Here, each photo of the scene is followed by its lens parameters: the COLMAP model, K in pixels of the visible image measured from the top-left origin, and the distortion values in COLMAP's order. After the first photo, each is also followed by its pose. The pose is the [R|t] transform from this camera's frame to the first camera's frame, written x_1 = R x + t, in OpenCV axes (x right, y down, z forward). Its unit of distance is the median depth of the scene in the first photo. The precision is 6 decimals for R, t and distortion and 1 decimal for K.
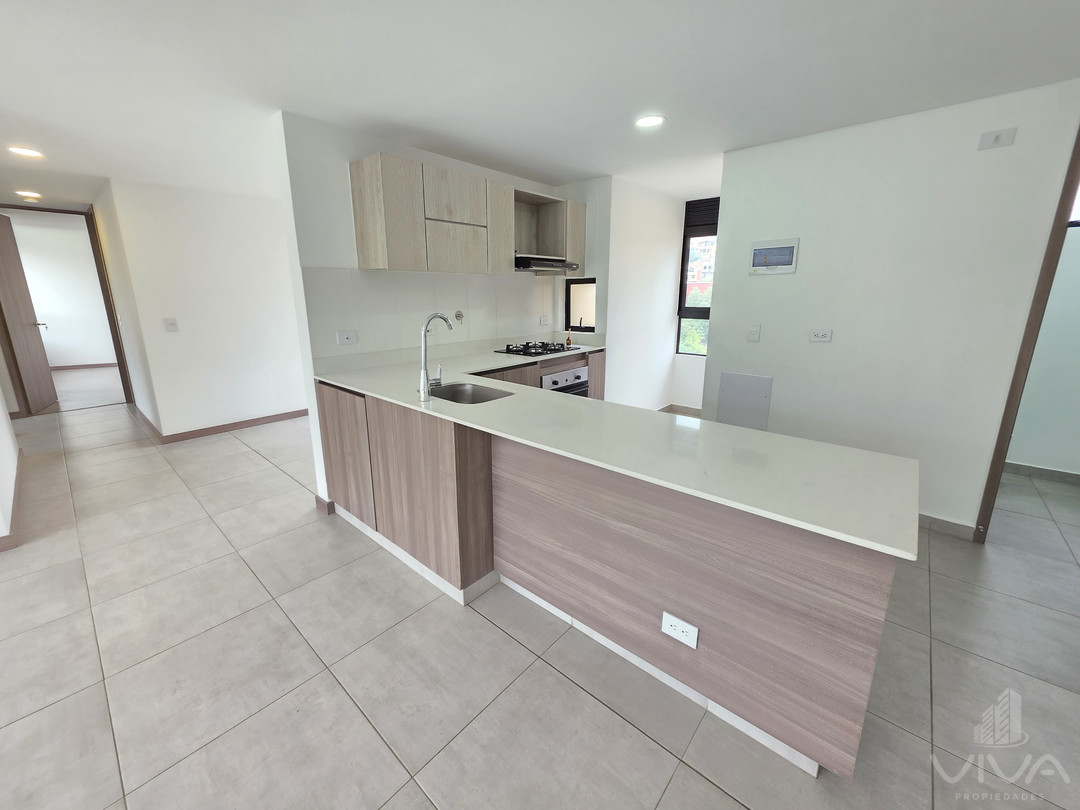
lens RADIAL K [[432.8, 0, 531.1], [0, 432.8, 389.3], [0, 0, 1]] dist [0.001402, -0.000458]
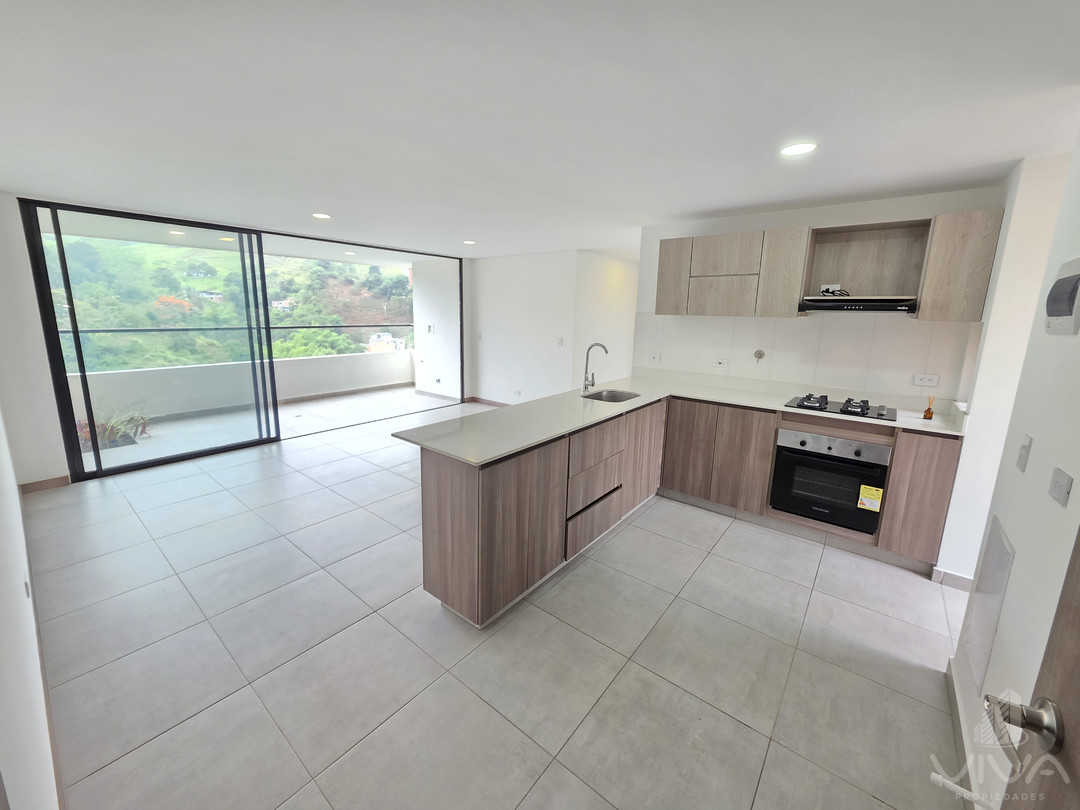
lens RADIAL K [[430.6, 0, 530.0], [0, 430.6, 389.4], [0, 0, 1]] dist [0.005358, -0.000095]
pose [[0.041914, 0.187069, -0.981452, 1.088047], [-0.238906, 0.955696, 0.171957, -0.172007], [0.970138, 0.227267, 0.084749, 0.484524]]
